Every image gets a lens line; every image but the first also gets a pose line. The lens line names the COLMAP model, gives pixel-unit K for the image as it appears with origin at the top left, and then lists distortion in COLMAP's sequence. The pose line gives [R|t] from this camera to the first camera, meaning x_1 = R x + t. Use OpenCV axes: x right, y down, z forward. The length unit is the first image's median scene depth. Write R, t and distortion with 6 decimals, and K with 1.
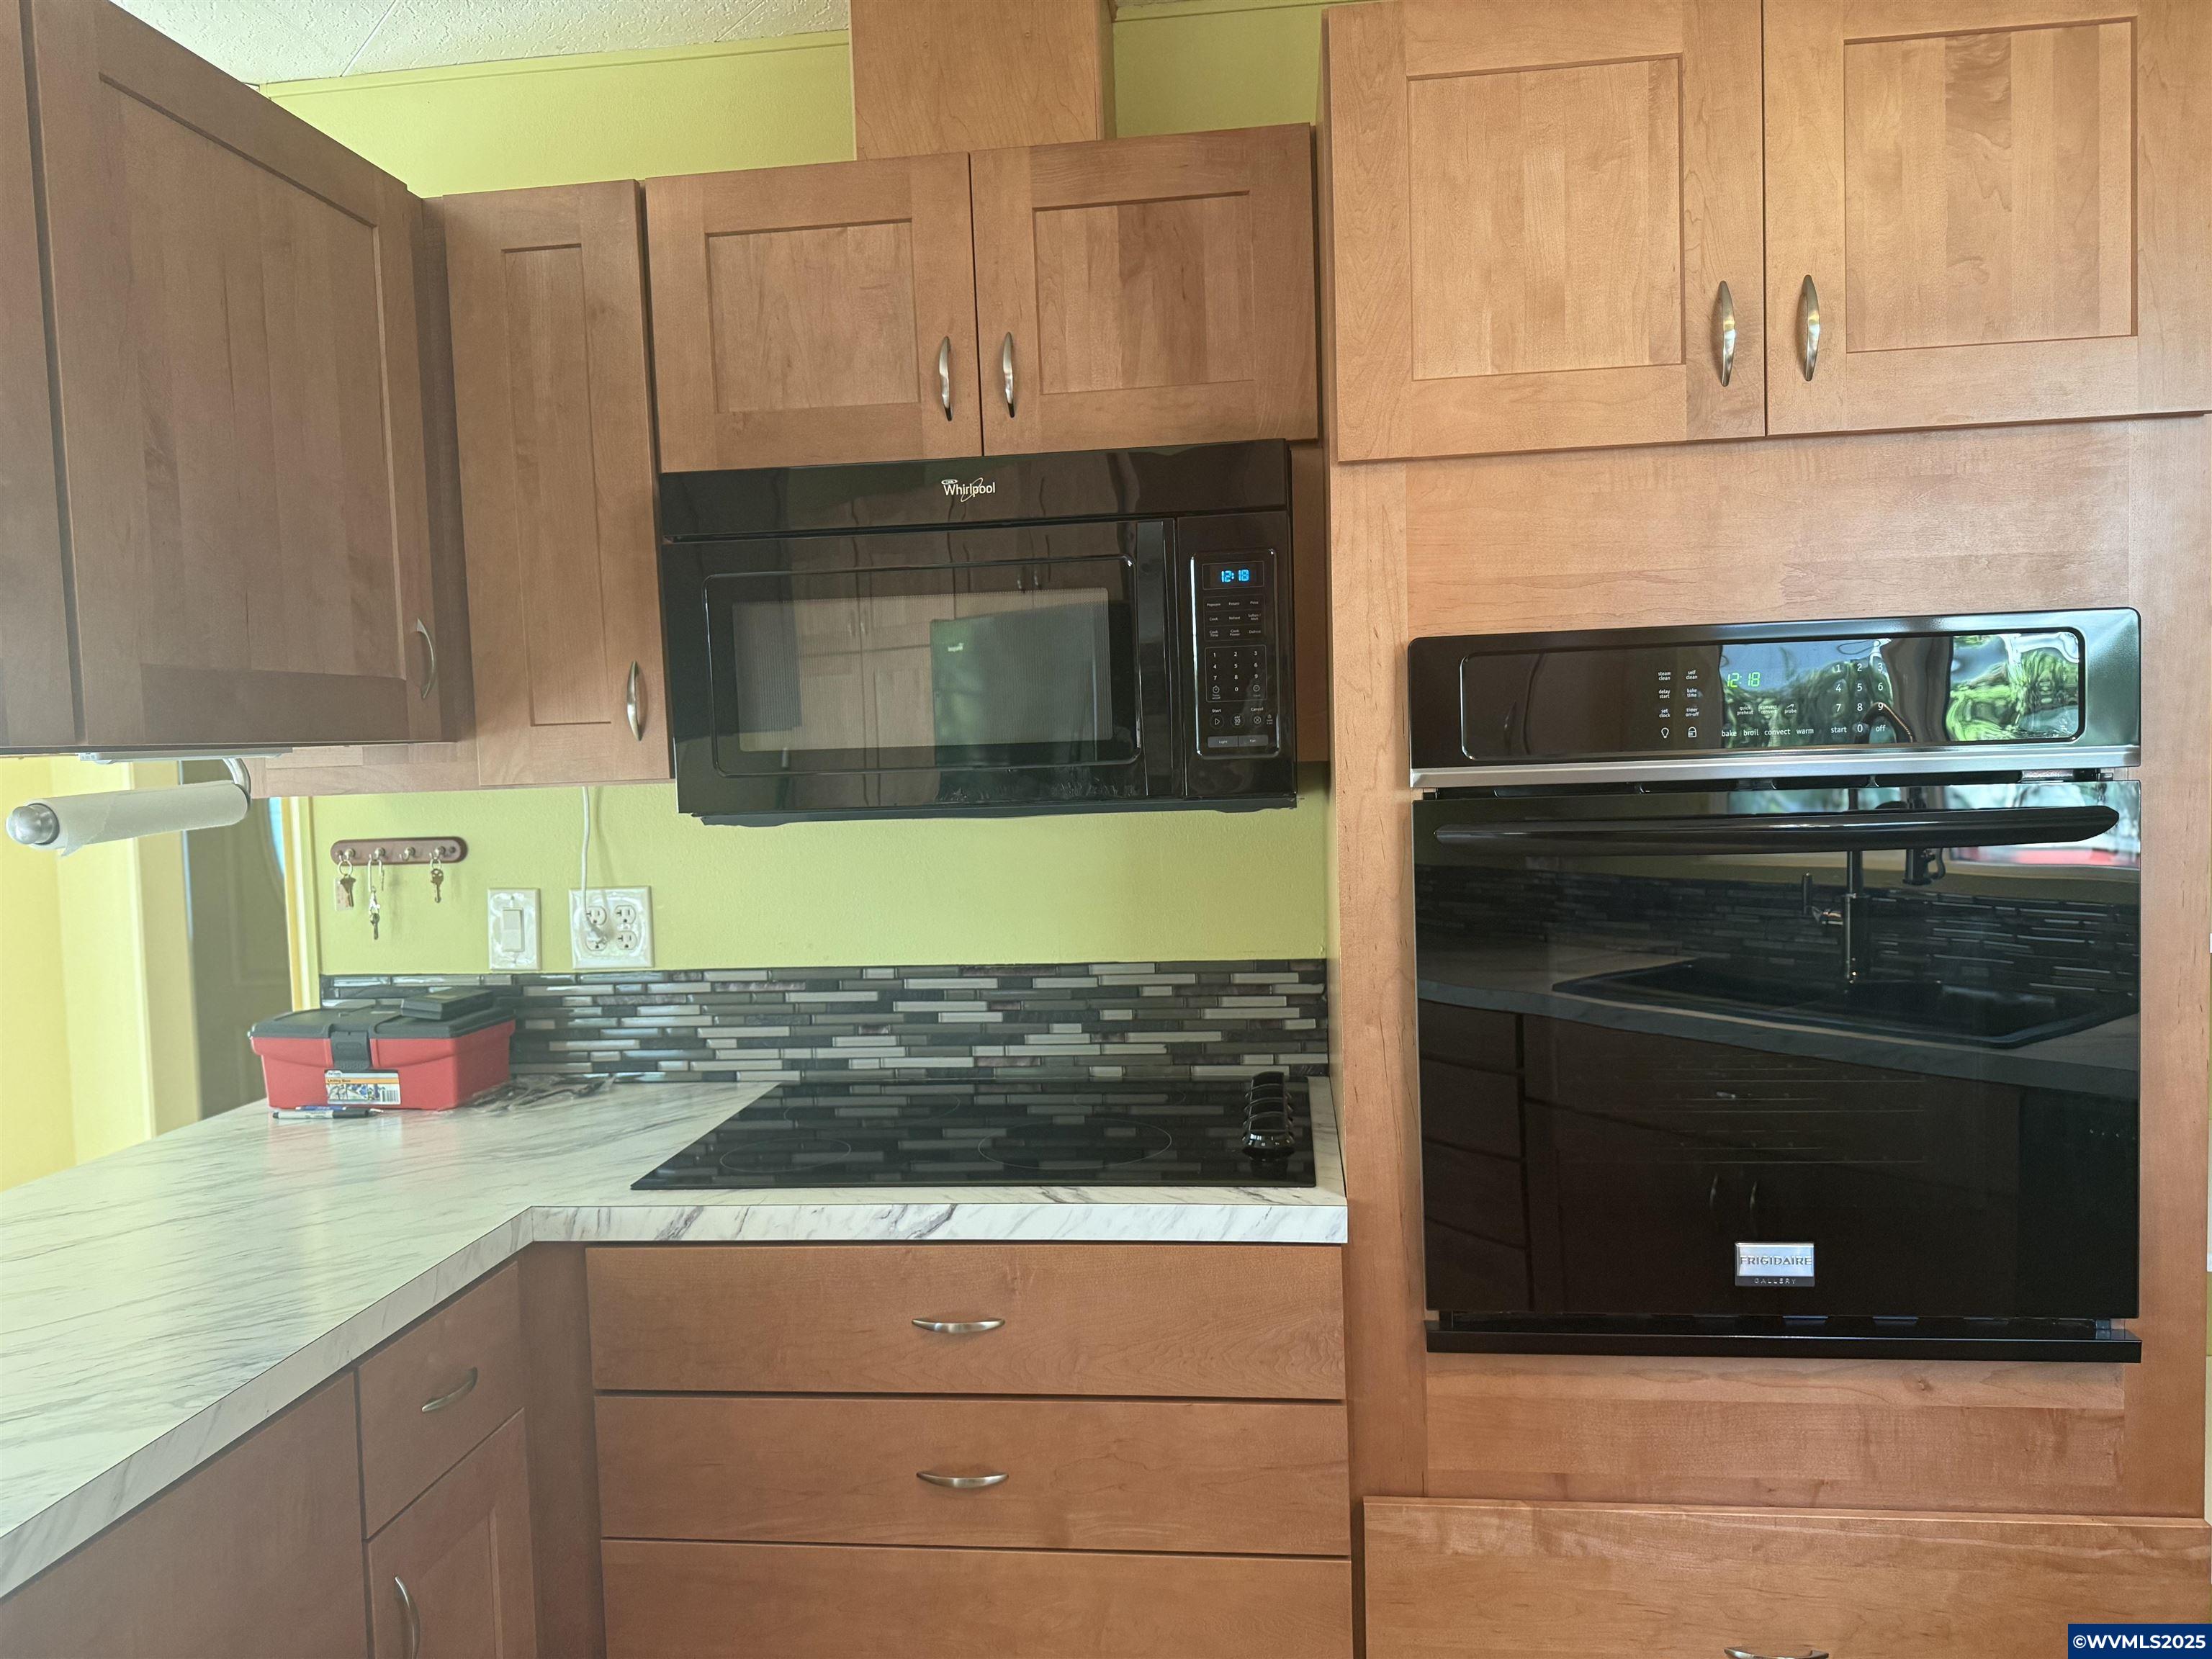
lens RADIAL K [[1556.6, 0, 1105.5], [0, 1556.6, 819.2], [0, 0, 1]] dist [0.079509, -0.117086]
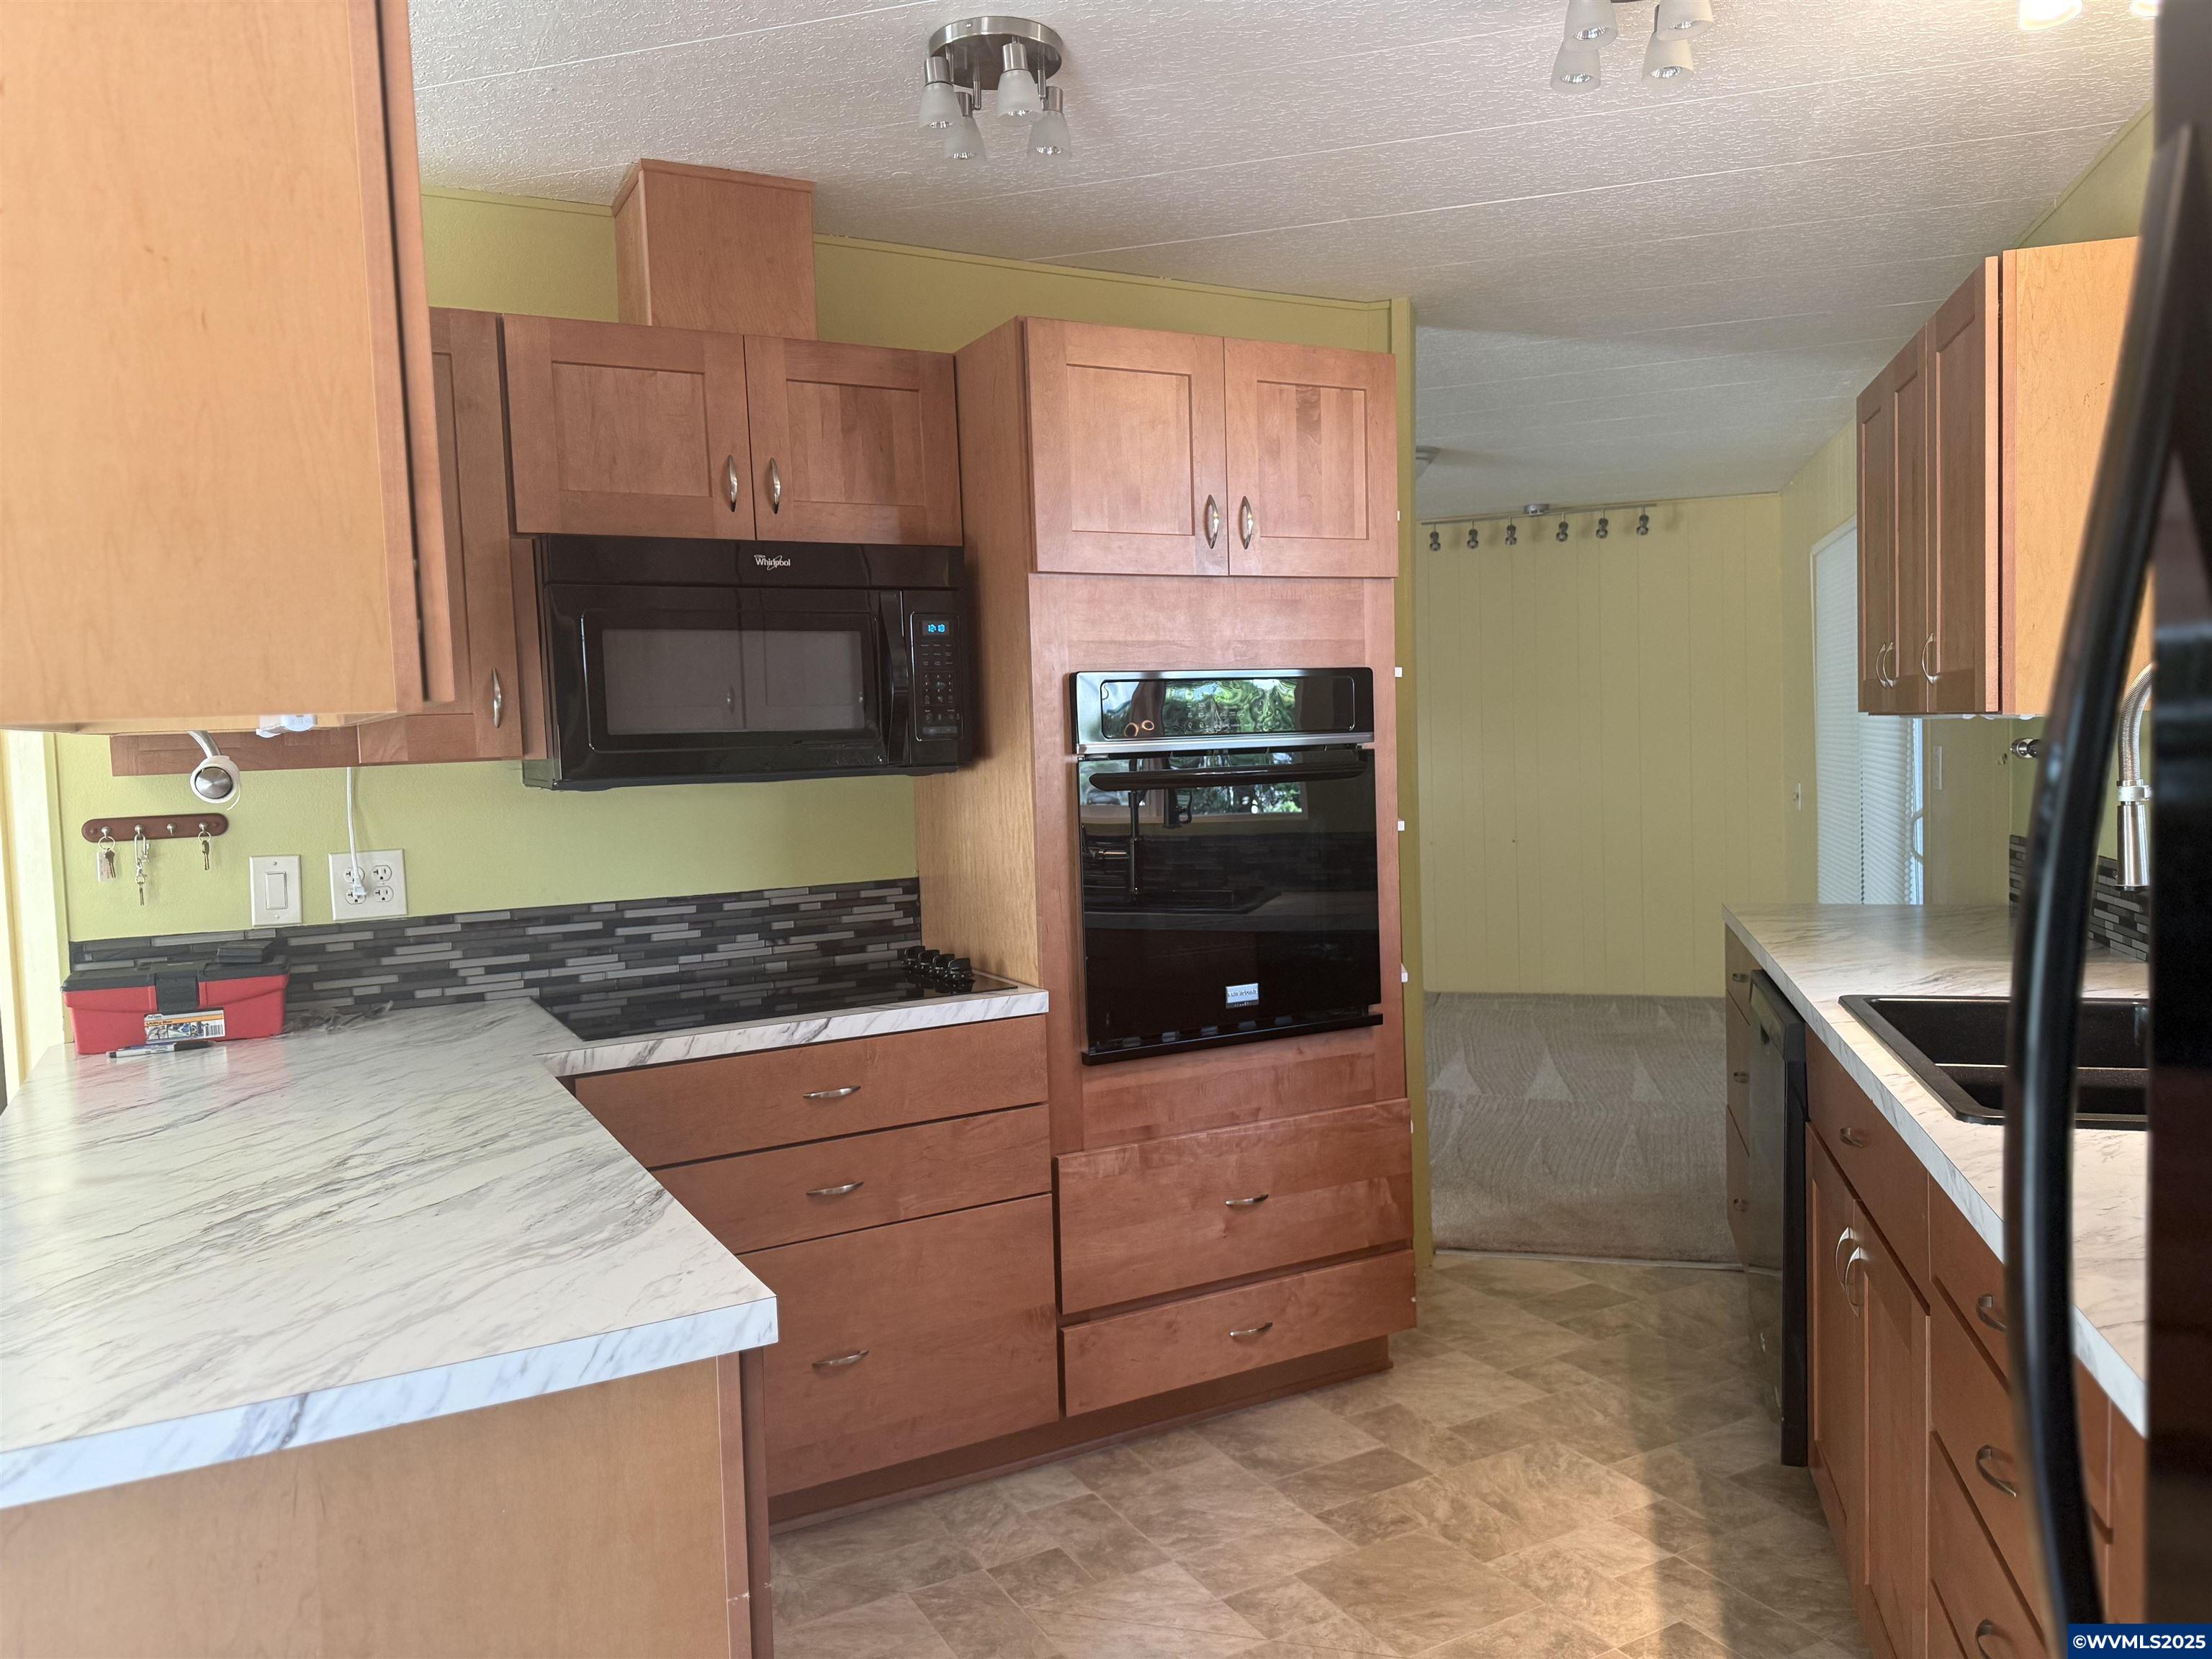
lens RADIAL K [[1556.6, 0, 1105.5], [0, 1556.6, 819.2], [0, 0, 1]] dist [0.079509, -0.117086]
pose [[0.816037, -0.025064, 0.577455, -0.585558], [0.035150, 0.999362, -0.006296, 0.048816], [-0.576929, 0.025435, 0.816398, -0.347576]]
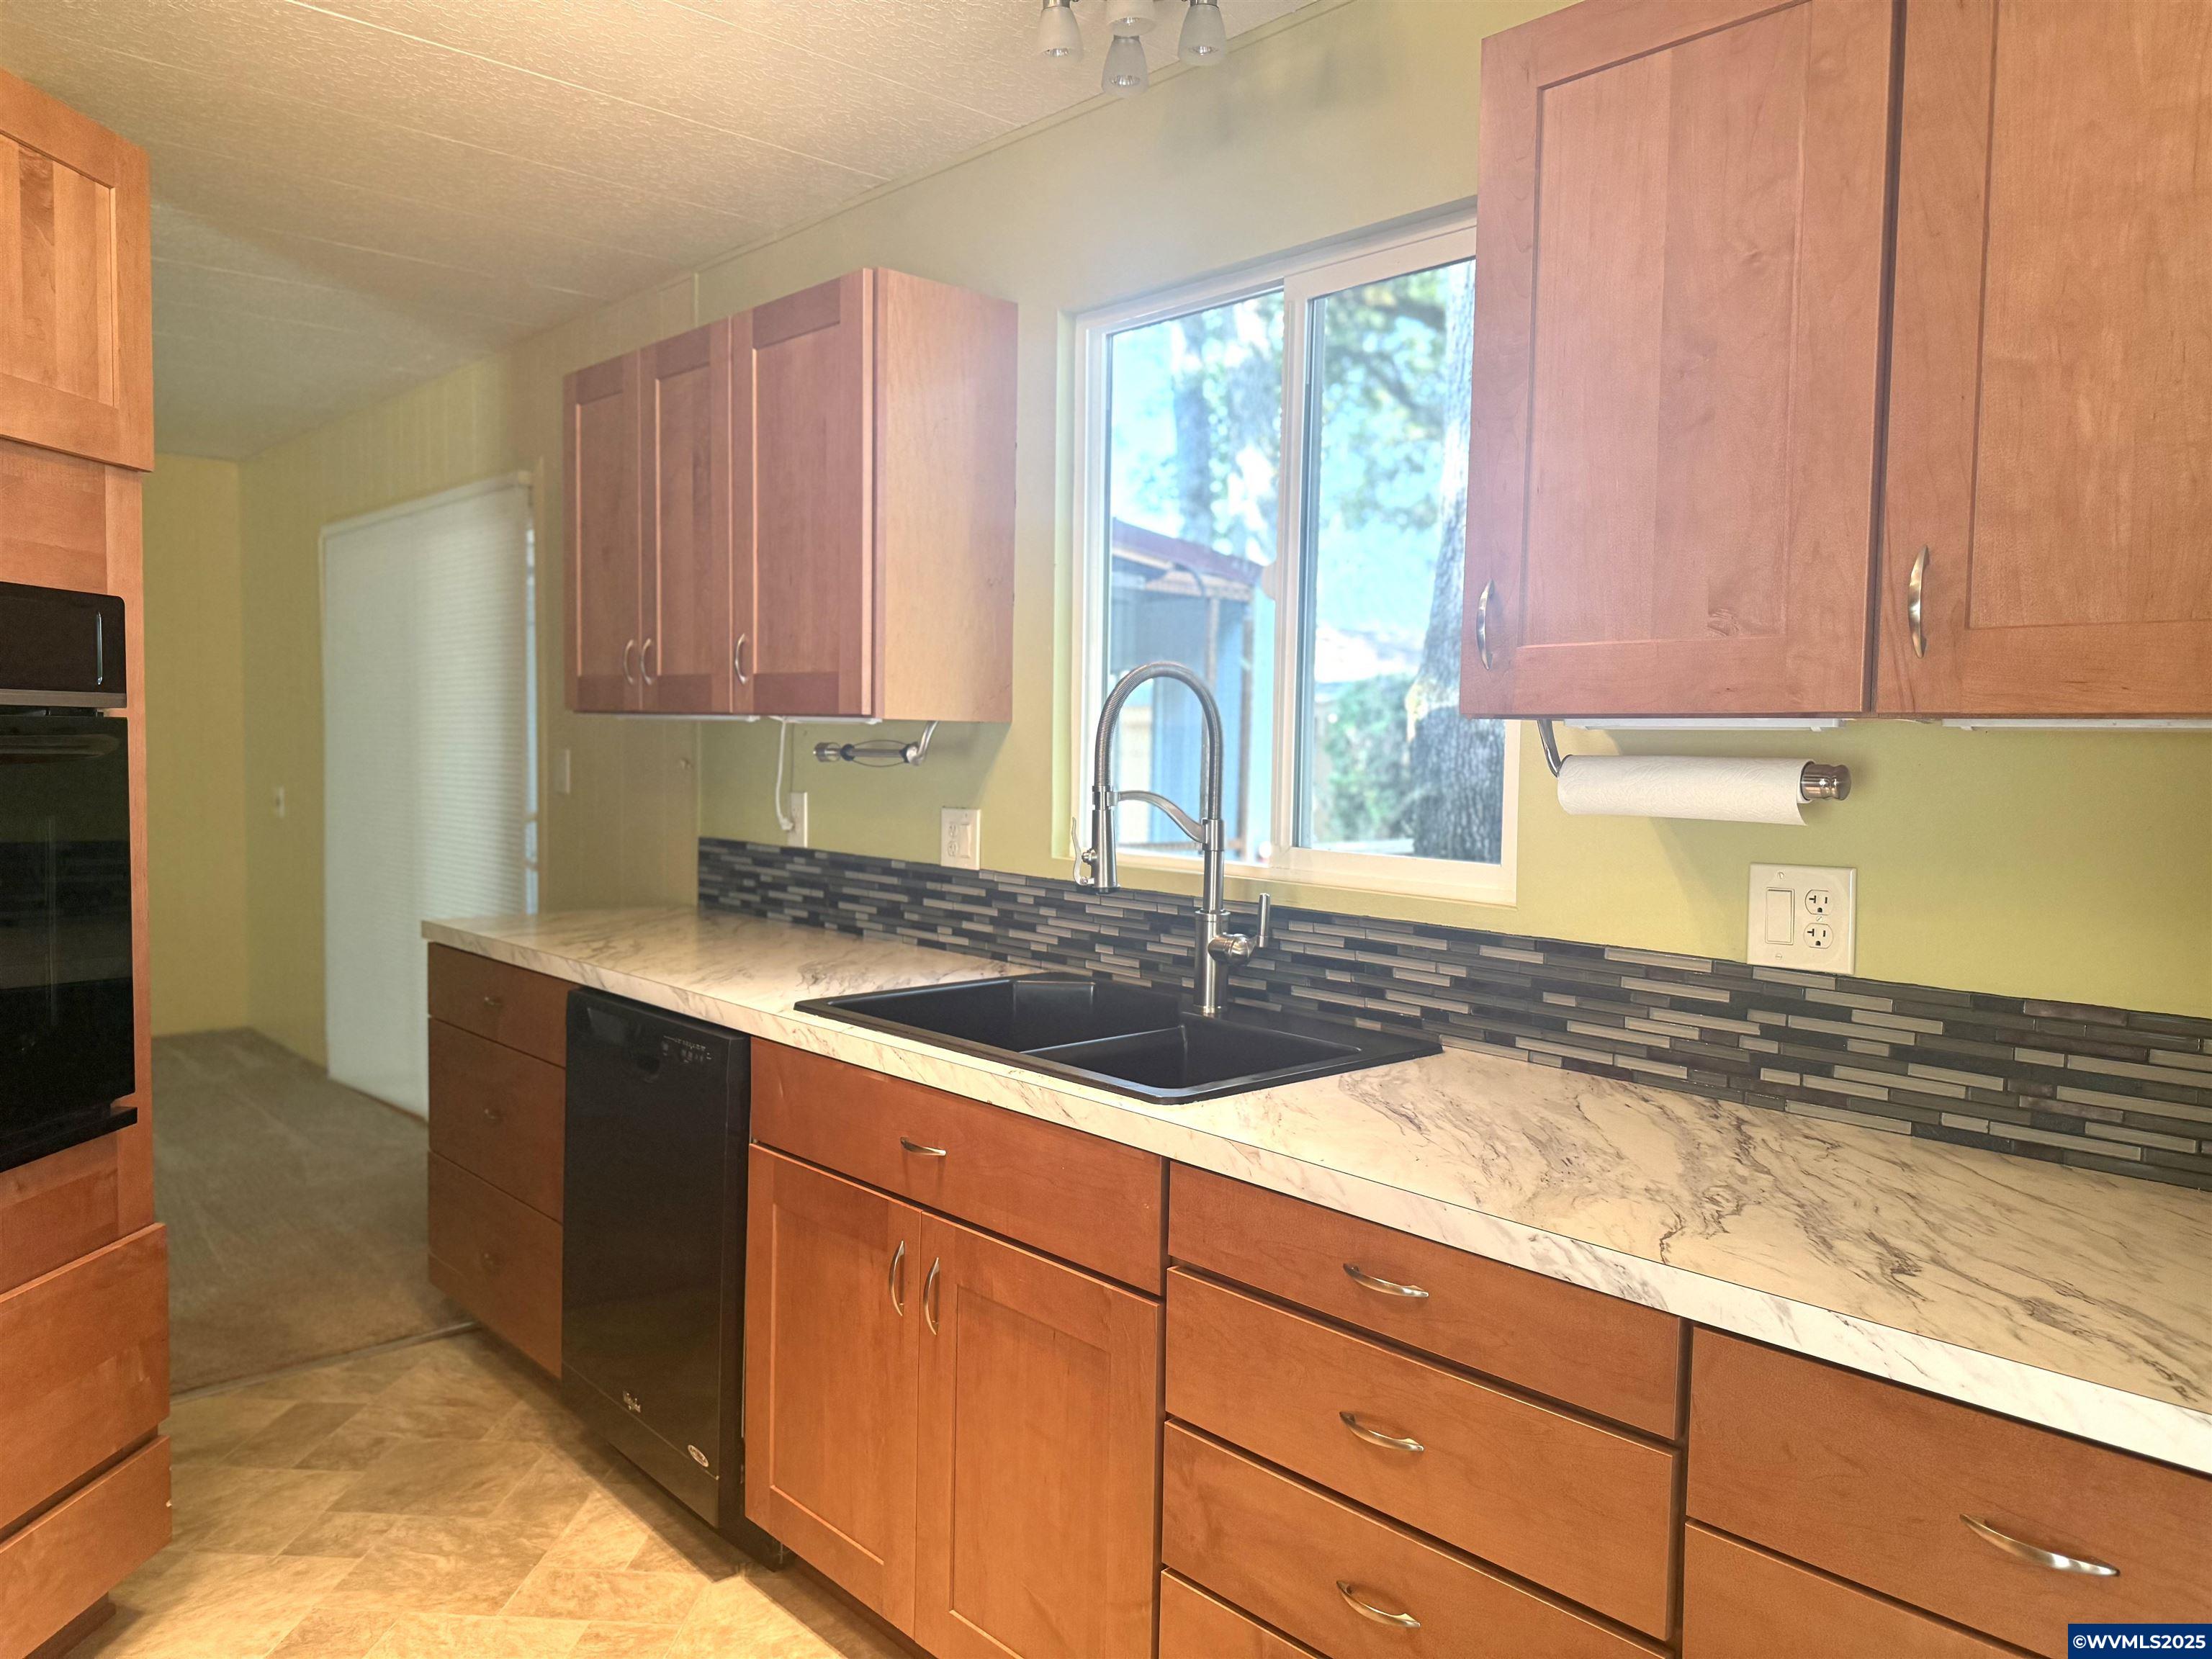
lens RADIAL K [[1556.2, 0, 1106.0], [0, 1556.2, 829.5], [0, 0, 1]] dist [0.003372, -0.024491]
pose [[-0.075865, -0.028434, 0.996713, -0.563349], [0.032340, 0.998997, 0.030961, 0.042952], [-0.996594, 0.034583, -0.074869, 0.146194]]
